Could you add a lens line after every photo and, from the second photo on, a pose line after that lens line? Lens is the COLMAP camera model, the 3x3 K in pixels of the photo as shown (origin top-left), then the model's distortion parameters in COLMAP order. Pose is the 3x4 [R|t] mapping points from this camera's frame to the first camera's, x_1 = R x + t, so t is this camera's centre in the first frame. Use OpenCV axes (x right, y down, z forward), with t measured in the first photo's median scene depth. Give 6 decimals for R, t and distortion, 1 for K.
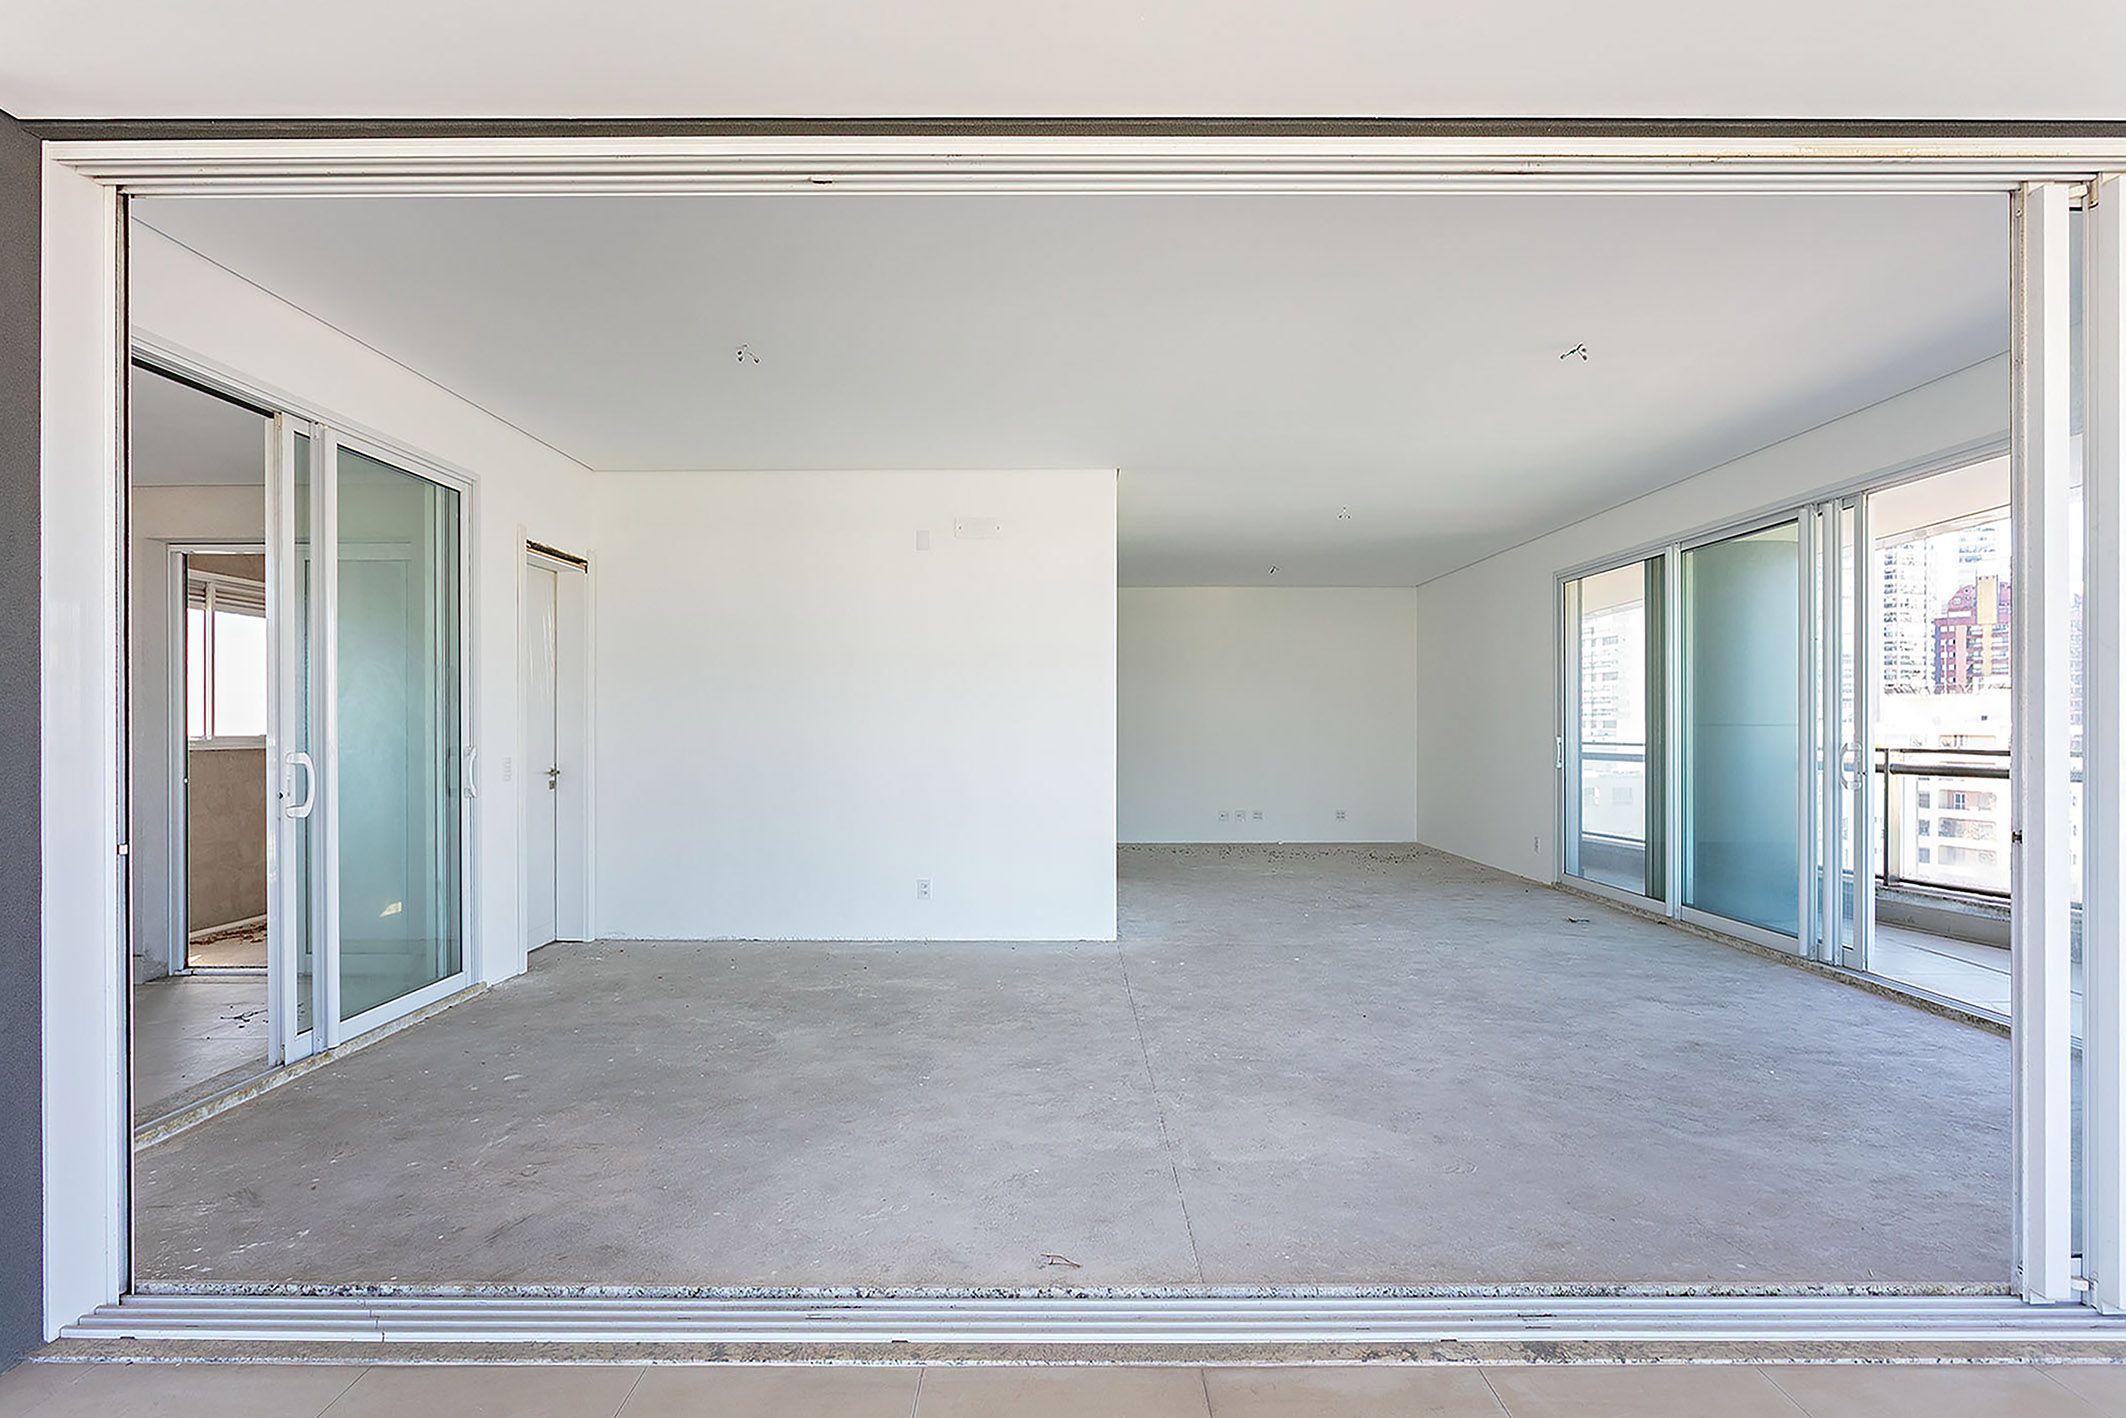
lens RADIAL K [[1130.3, 0, 1055.8], [0, 1130.3, 714.1], [0, 0, 1]] dist [-0.005722, 0.000138]
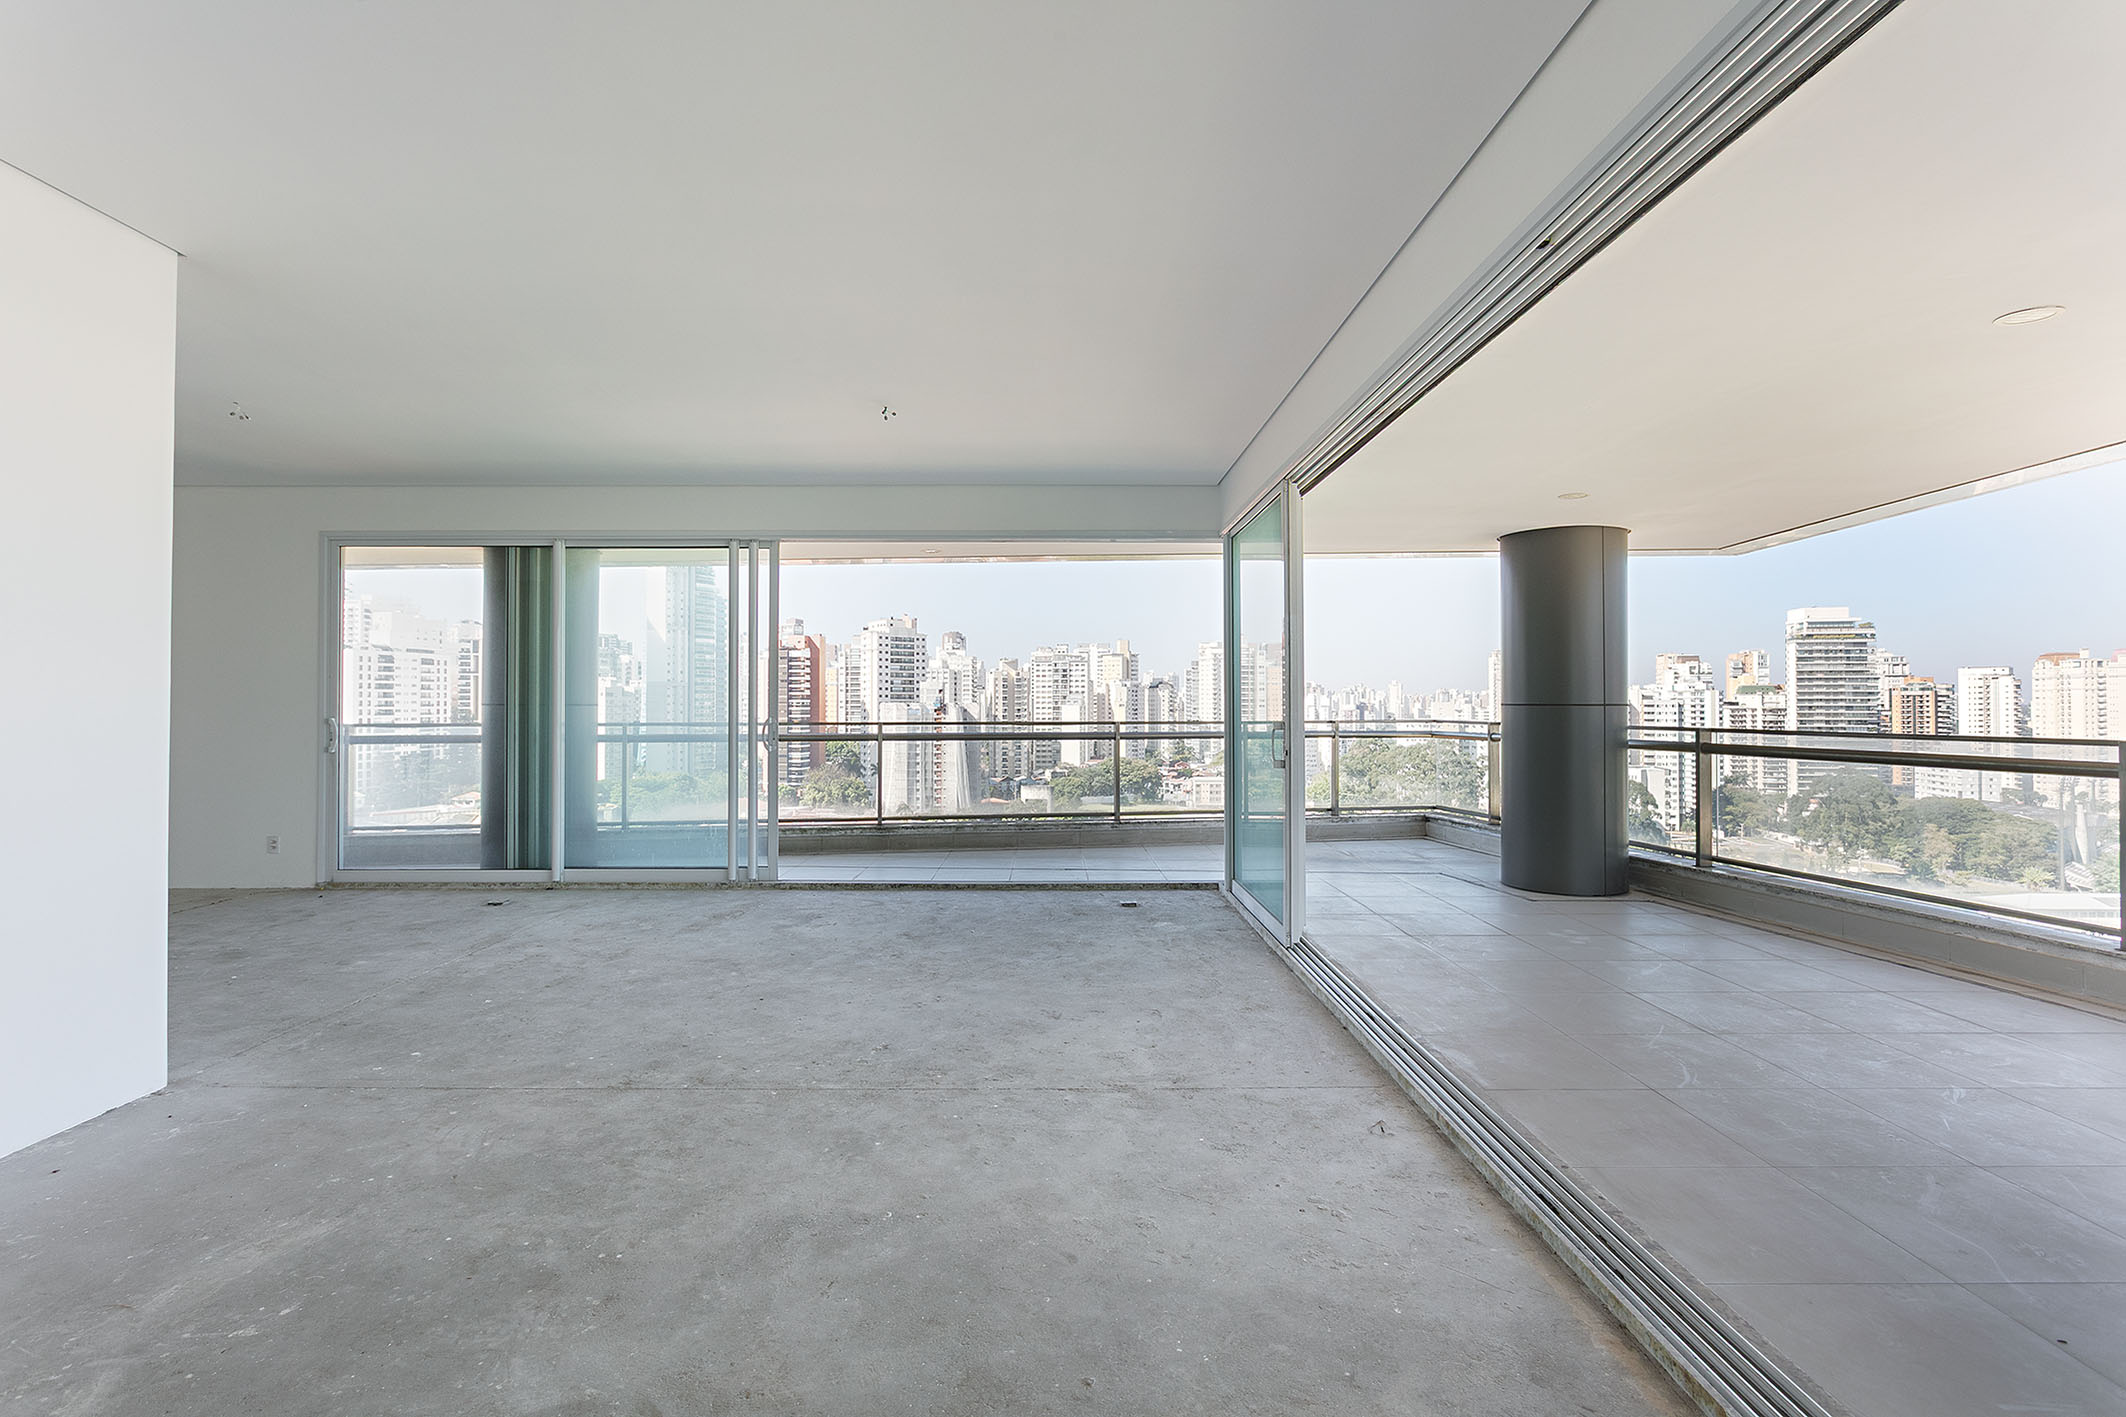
lens RADIAL K [[1010.5, 0, 1051.1], [0, 1010.5, 712.7], [0, 0, 1]] dist [0.000834, 0.000624]
pose [[-0.040622, -0.000799, 0.999174, -0.718479], [-0.015703, 0.999877, 0.000162, 0.013708], [-0.999051, -0.015683, -0.040630, 0.911008]]
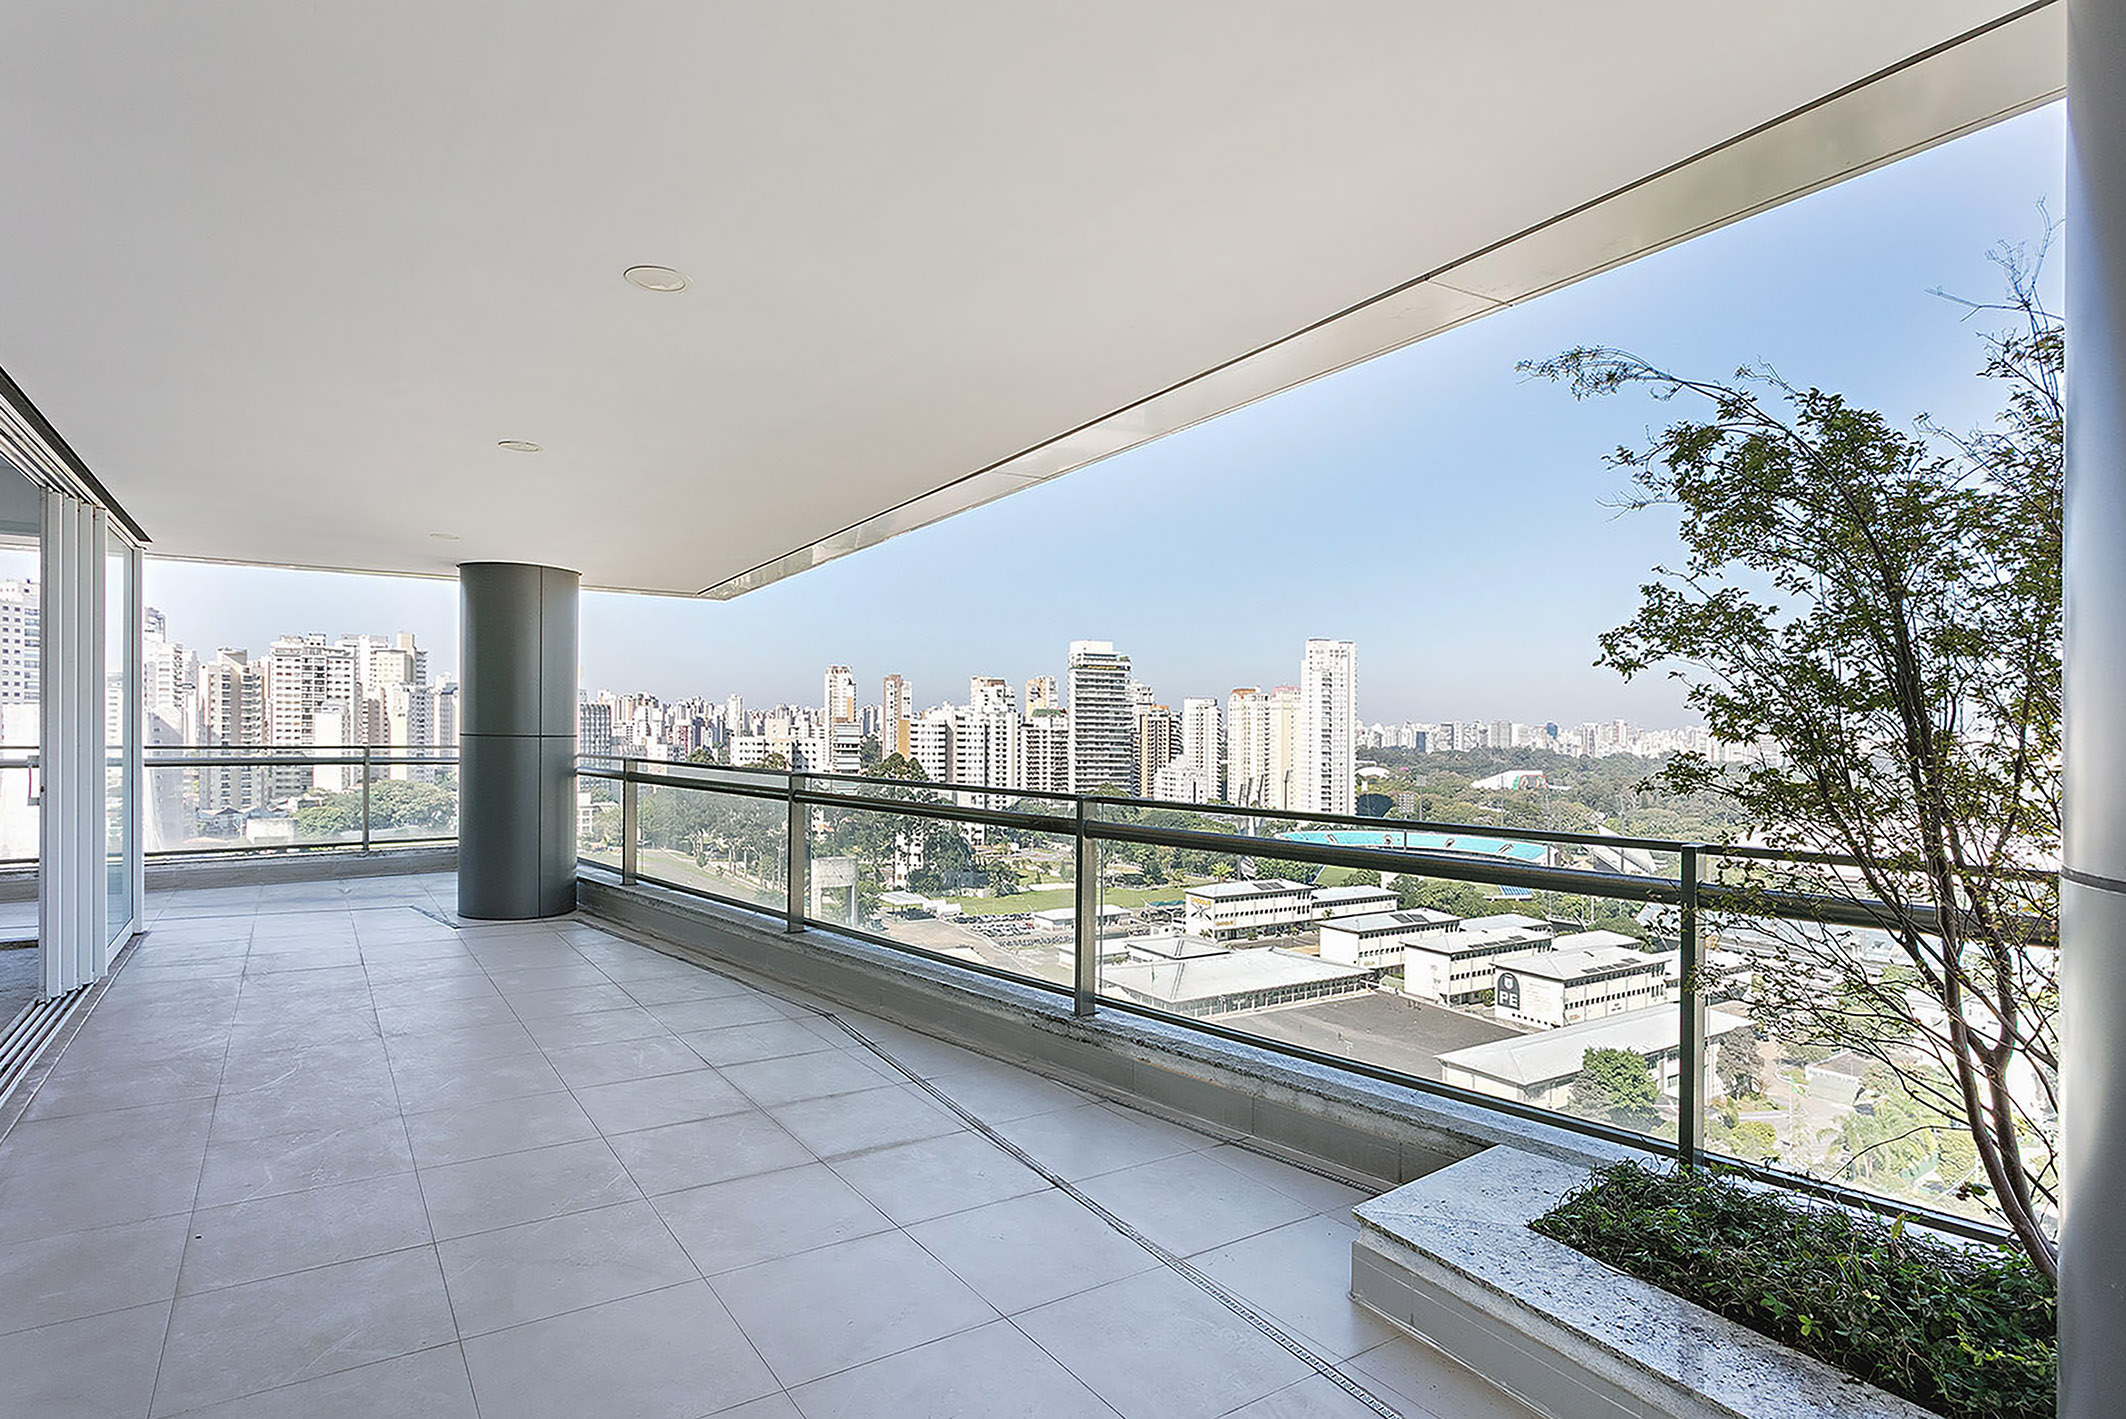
lens RADIAL K [[1130.3, 0, 1061.2], [0, 1130.3, 730.8], [0, 0, 1]] dist [-0.005722, 0.000138]
pose [[-0.565233, -0.008405, 0.824889, -0.749407], [-0.027594, 0.999581, -0.008724, 0.011068], [-0.824470, -0.027693, -0.565228, 0.871644]]
